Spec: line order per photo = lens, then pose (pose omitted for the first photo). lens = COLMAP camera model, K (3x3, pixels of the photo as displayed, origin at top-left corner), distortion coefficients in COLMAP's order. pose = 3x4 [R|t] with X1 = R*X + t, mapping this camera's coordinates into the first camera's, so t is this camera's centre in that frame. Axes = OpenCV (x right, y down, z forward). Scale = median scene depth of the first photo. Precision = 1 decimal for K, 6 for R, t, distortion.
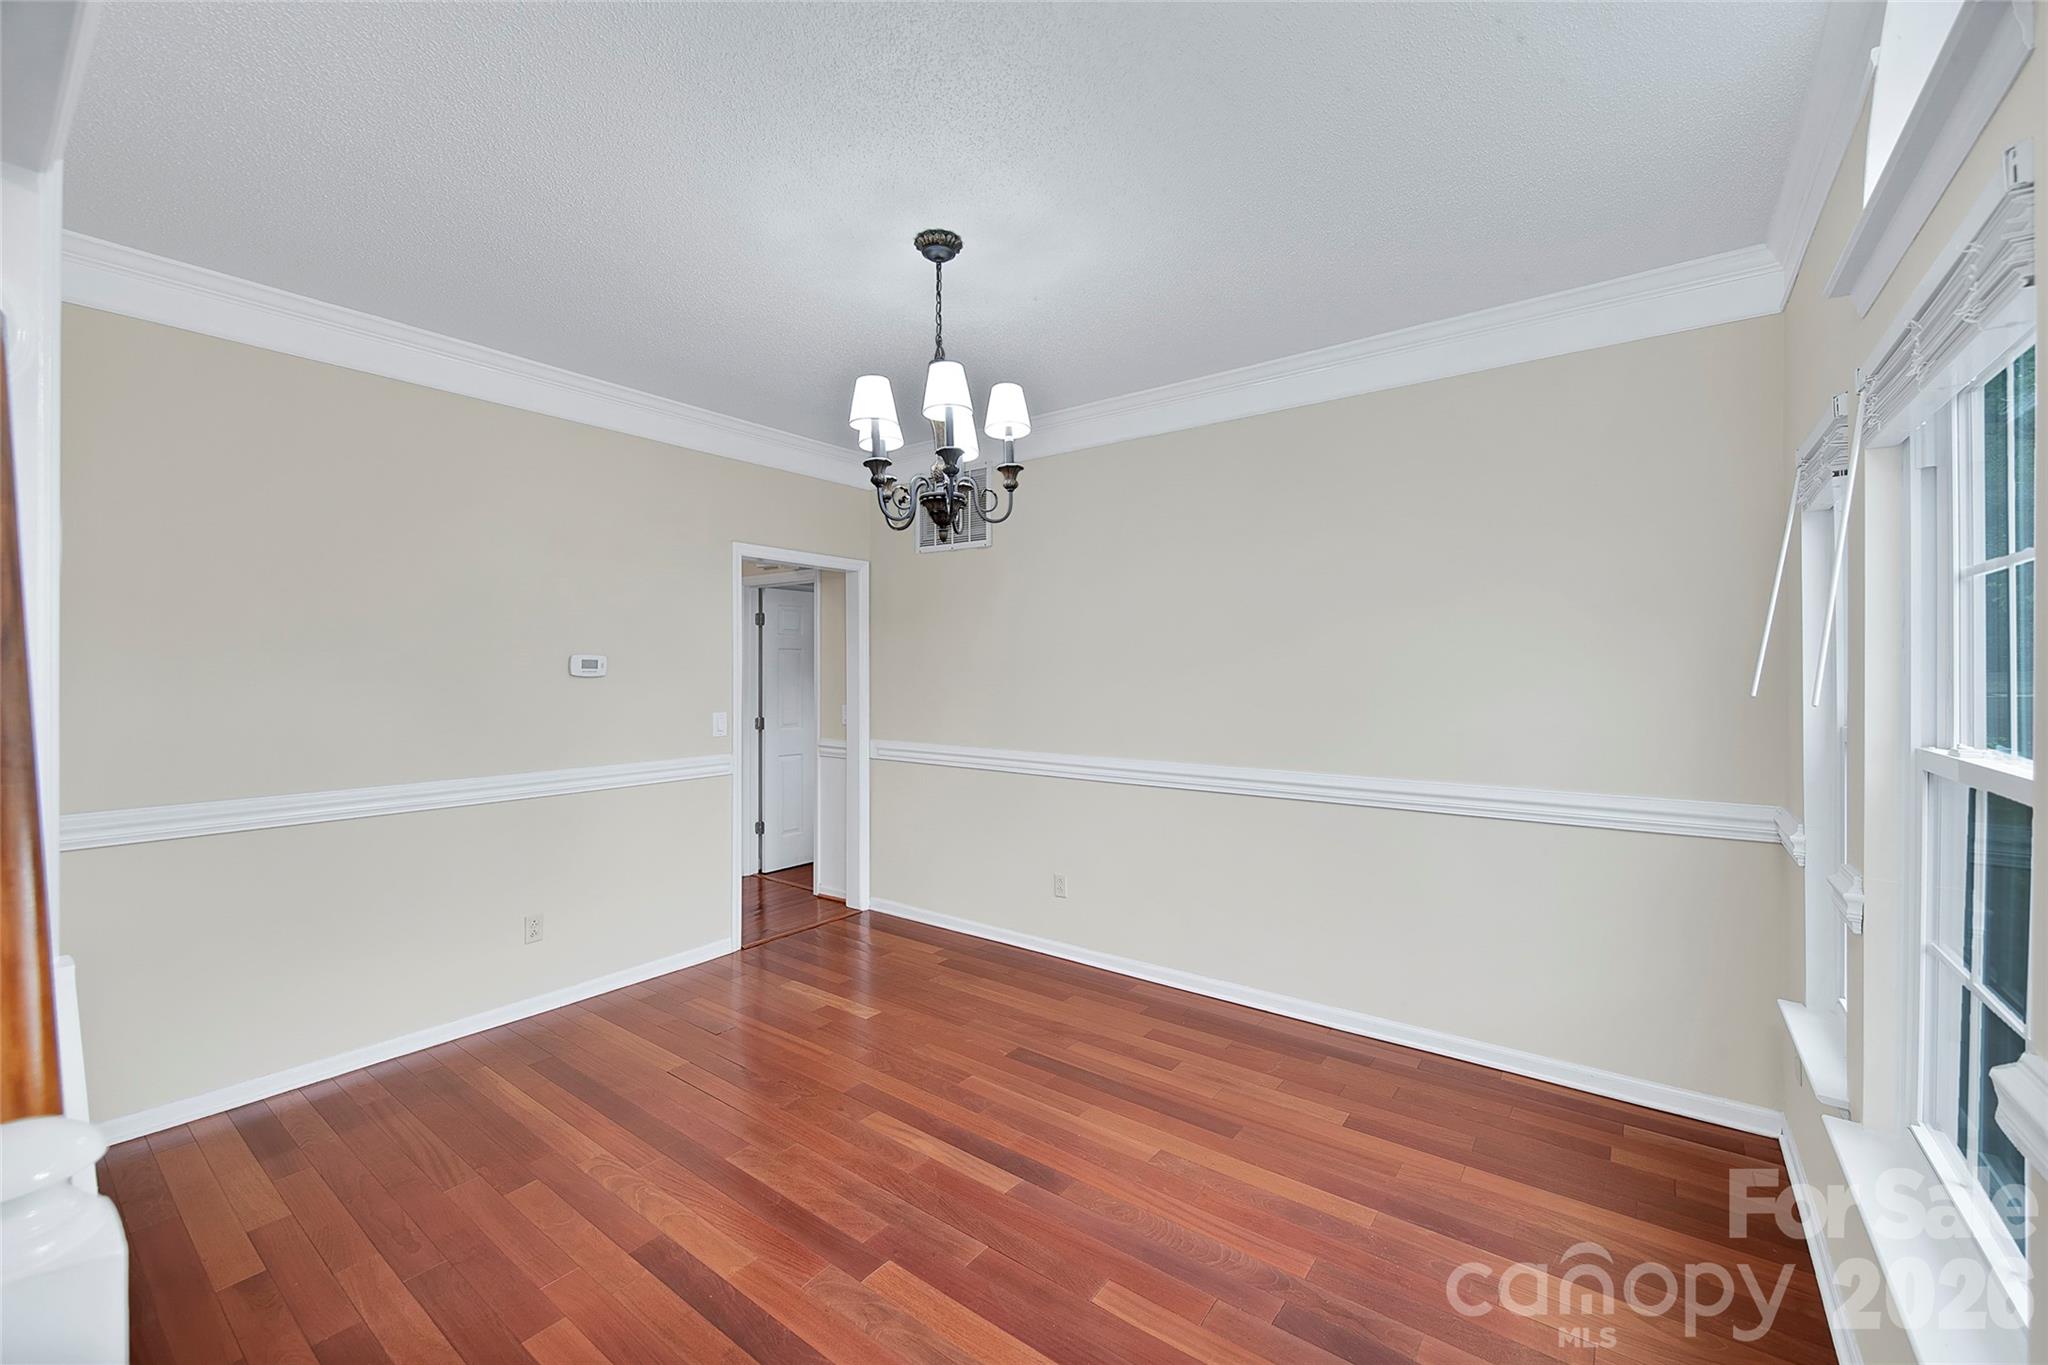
lens RADIAL K [[803.5, 0, 1015.1], [0, 803.5, 685.6], [0, 0, 1]] dist [0.000258, -0.000064]
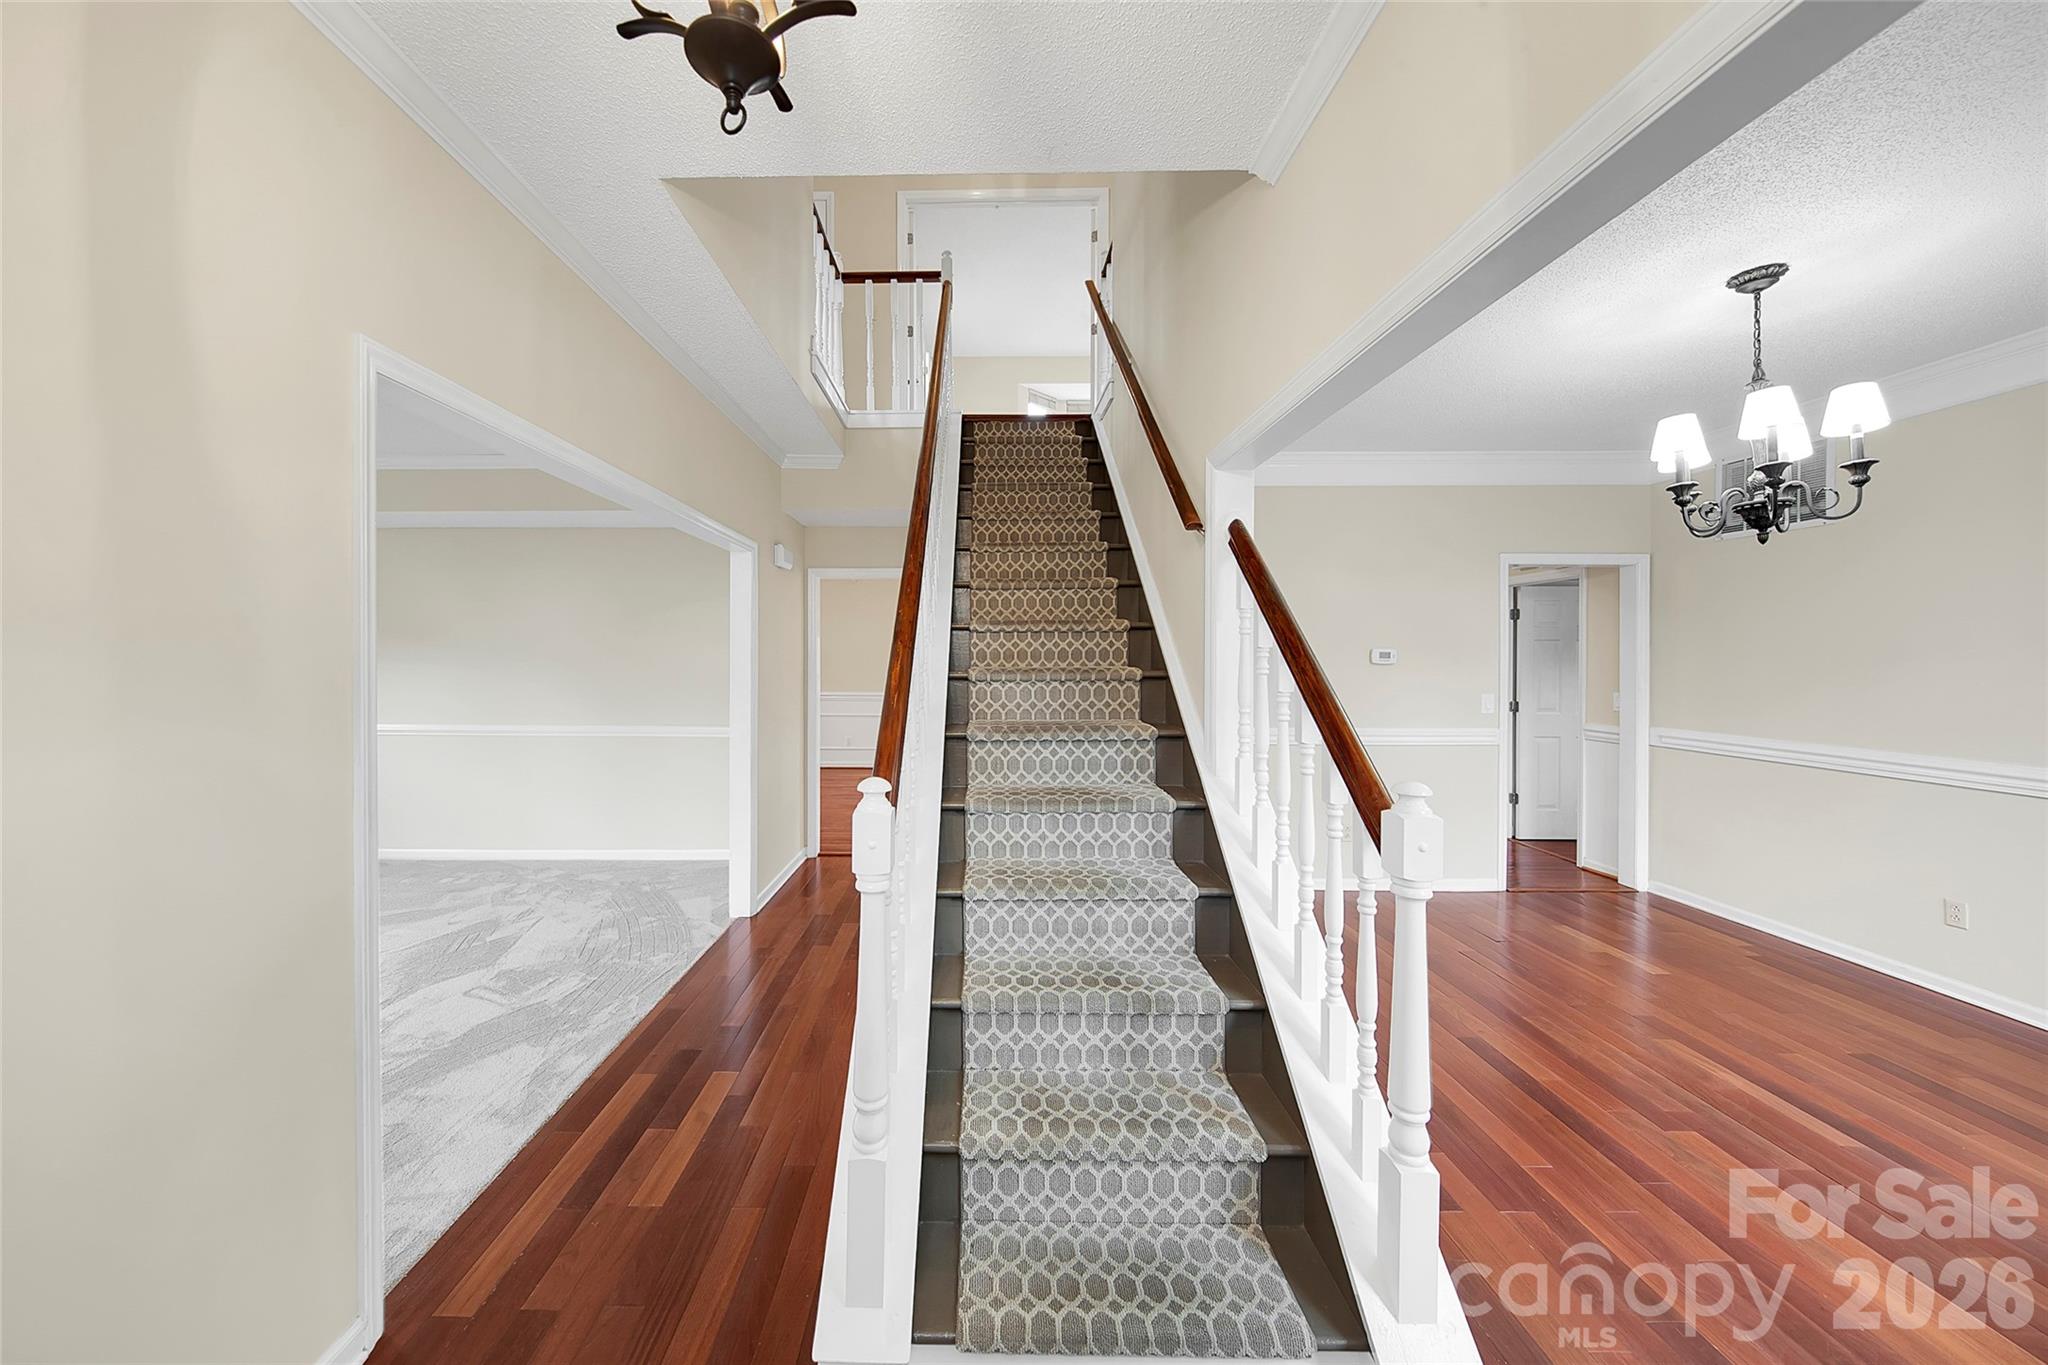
lens RADIAL K [[661.6, 0, 1018.1], [0, 661.6, 662.1], [0, 0, 1]] dist [-0.007264, -0.000231]
pose [[0.599481, 0.003682, -0.800381, 0.016612], [-0.015523, 0.999855, -0.007027, 0.005200], [0.800239, 0.016637, 0.599451, -0.334979]]
